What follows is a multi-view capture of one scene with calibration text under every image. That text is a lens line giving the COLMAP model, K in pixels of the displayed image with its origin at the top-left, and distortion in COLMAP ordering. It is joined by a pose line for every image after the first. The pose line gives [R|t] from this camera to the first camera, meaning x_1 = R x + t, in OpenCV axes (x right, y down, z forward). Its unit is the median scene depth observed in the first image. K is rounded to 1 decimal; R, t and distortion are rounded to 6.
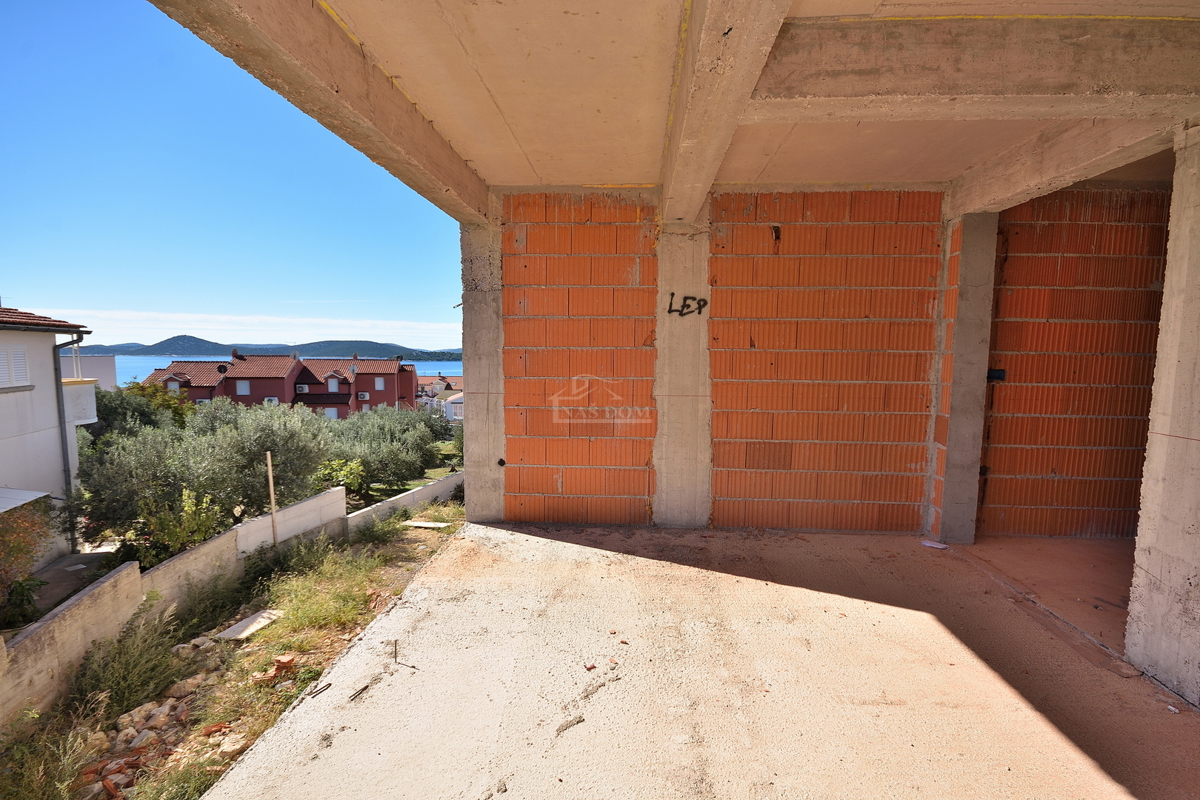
lens RADIAL K [[526.1, 0, 603.0], [0, 526.1, 402.0], [0, 0, 1]] dist [-0.003119, -0.000783]
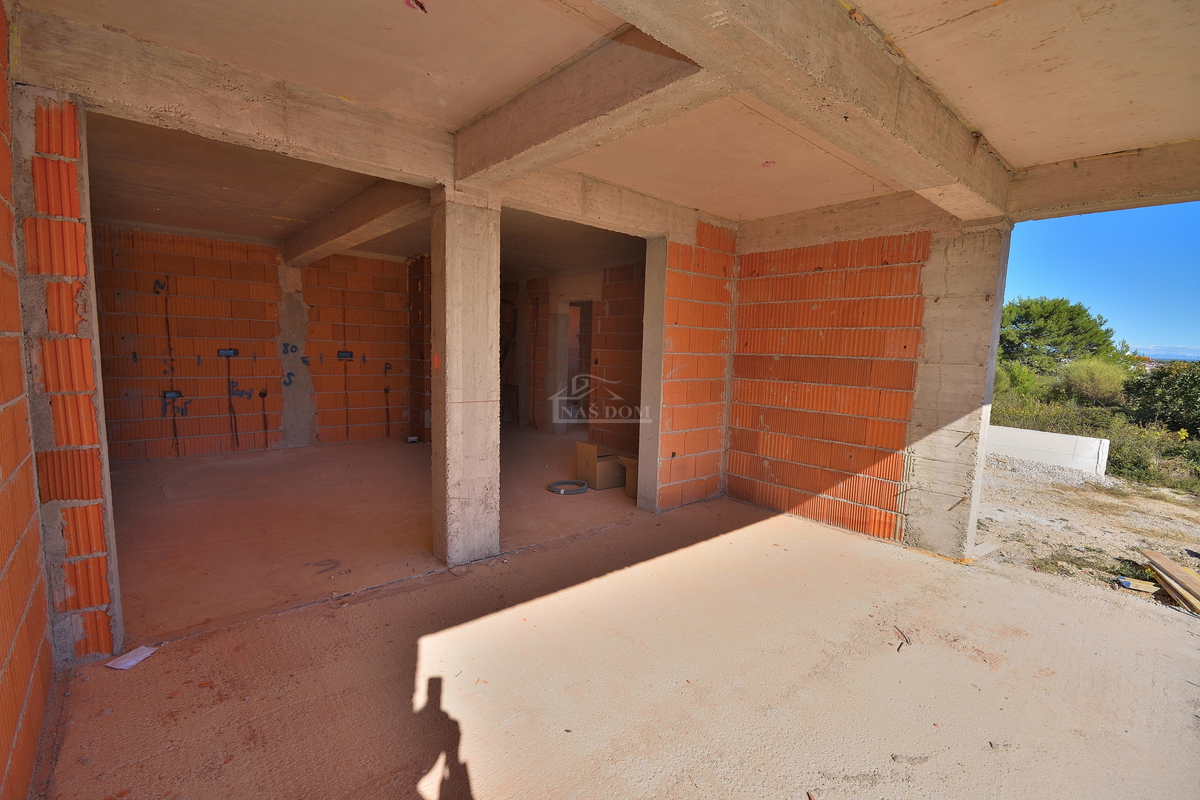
lens RADIAL K [[526.1, 0, 603.6], [0, 526.1, 408.5], [0, 0, 1]] dist [-0.003119, -0.000783]
pose [[-0.695634, -0.110865, 0.709791, -0.149362], [0.034156, 0.981799, 0.186826, -0.109353], [-0.717584, 0.154206, -0.679186, 1.032176]]
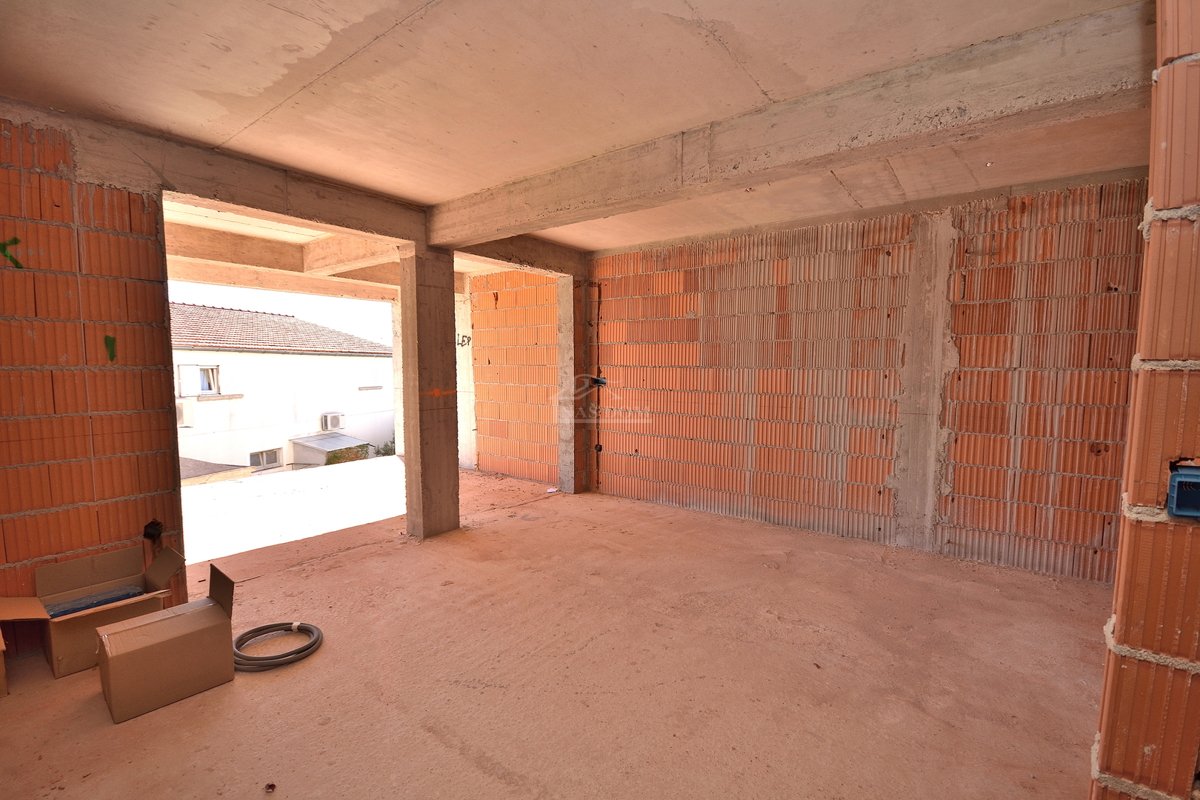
lens RADIAL K [[526.1, 0, 601.7], [0, 526.1, 407.8], [0, 0, 1]] dist [-0.003119, -0.000783]
pose [[0.824337, 0.040753, -0.564630, 1.703034], [-0.052119, 0.998633, -0.004015, 0.028527], [0.563695, 0.032737, 0.825334, -0.214325]]
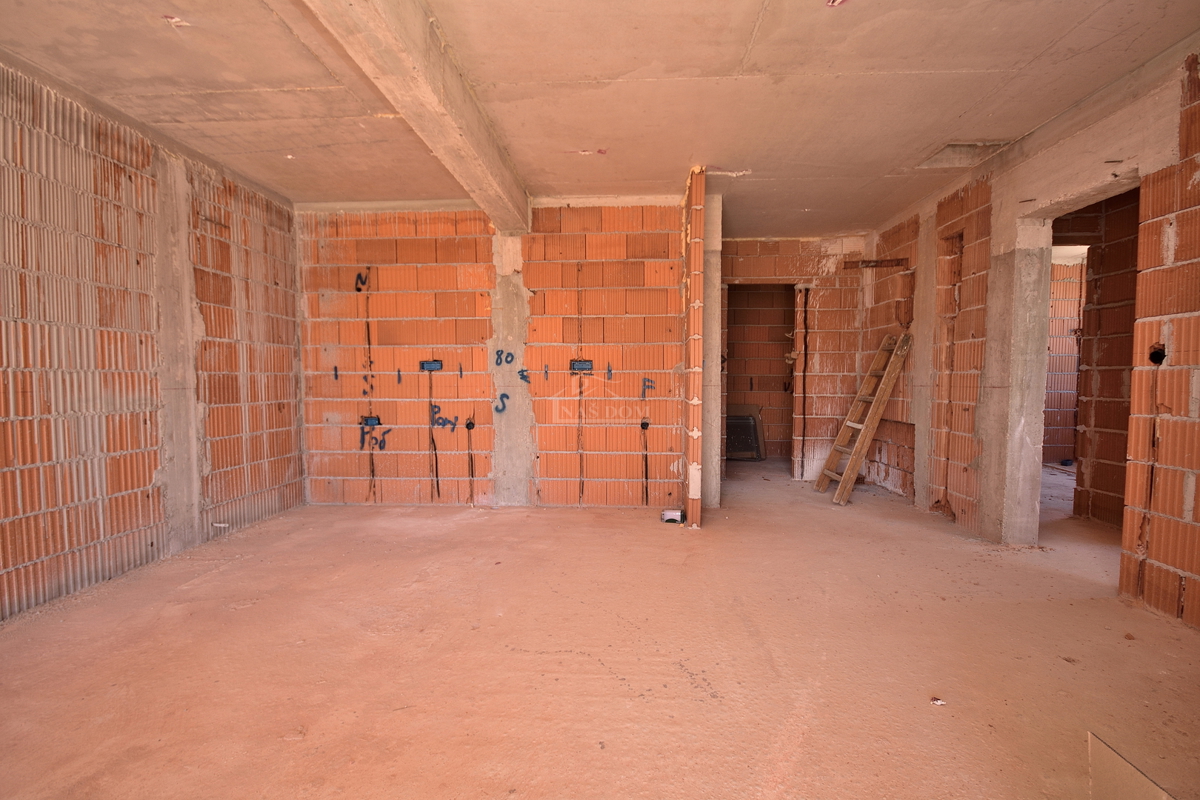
lens RADIAL K [[526.1, 0, 606.1], [0, 526.1, 408.4], [0, 0, 1]] dist [-0.003119, -0.000783]
pose [[0.001831, -0.061309, 0.998117, 0.696708], [0.099198, 0.993207, 0.060826, 0.055628], [-0.995066, 0.098900, 0.007900, 0.311639]]
